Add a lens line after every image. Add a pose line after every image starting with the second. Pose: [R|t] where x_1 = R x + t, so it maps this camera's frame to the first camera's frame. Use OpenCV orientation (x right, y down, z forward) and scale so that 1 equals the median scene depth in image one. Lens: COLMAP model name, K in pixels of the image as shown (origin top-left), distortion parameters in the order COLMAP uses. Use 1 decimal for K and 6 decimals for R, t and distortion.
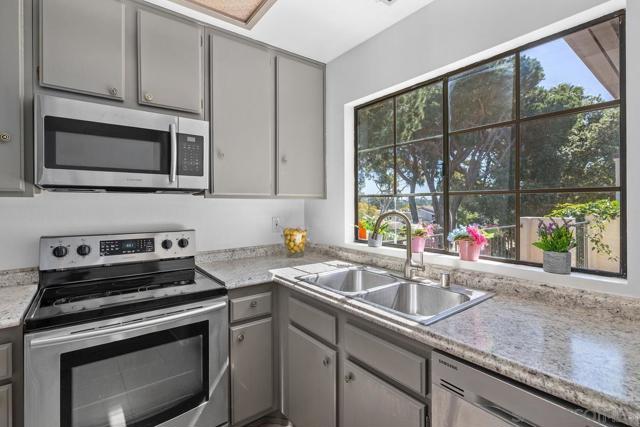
lens RADIAL K [[300.6, 0, 318.0], [0, 300.6, 207.5], [0, 0, 1]] dist [-0.005310, 0.001099]
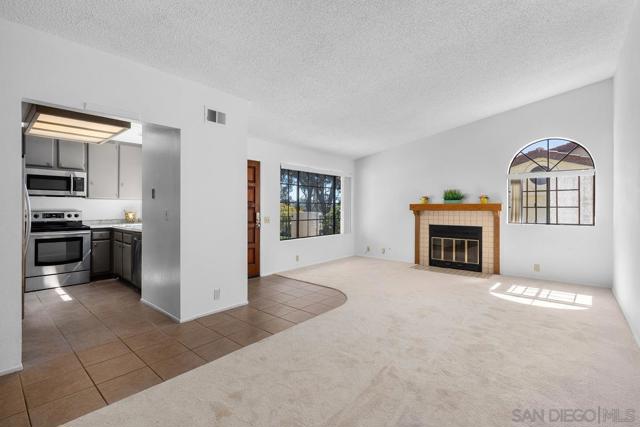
lens RADIAL K [[291.8, 0, 318.3], [0, 291.8, 209.9], [0, 0, 1]] dist [-0.000612, 0.000672]
pose [[0.979869, 0.007132, 0.199514, 1.308214], [-0.006477, 0.999971, -0.003934, 0.071826], [-0.199536, 0.002562, 0.979887, -2.267899]]
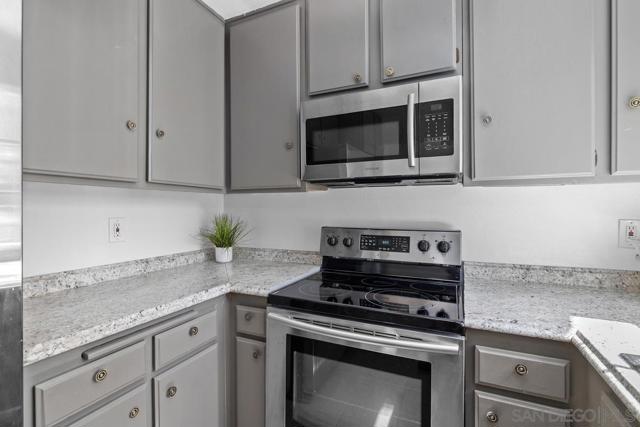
lens RADIAL K [[300.6, 0, 321.4], [0, 300.6, 208.4], [0, 0, 1]] dist [-0.005310, 0.001099]
pose [[0.467700, 0.000700, -0.883887, 0.100983], [-0.008442, 0.999958, -0.003676, 0.028442], [0.883847, 0.009181, 0.467686, 0.405638]]
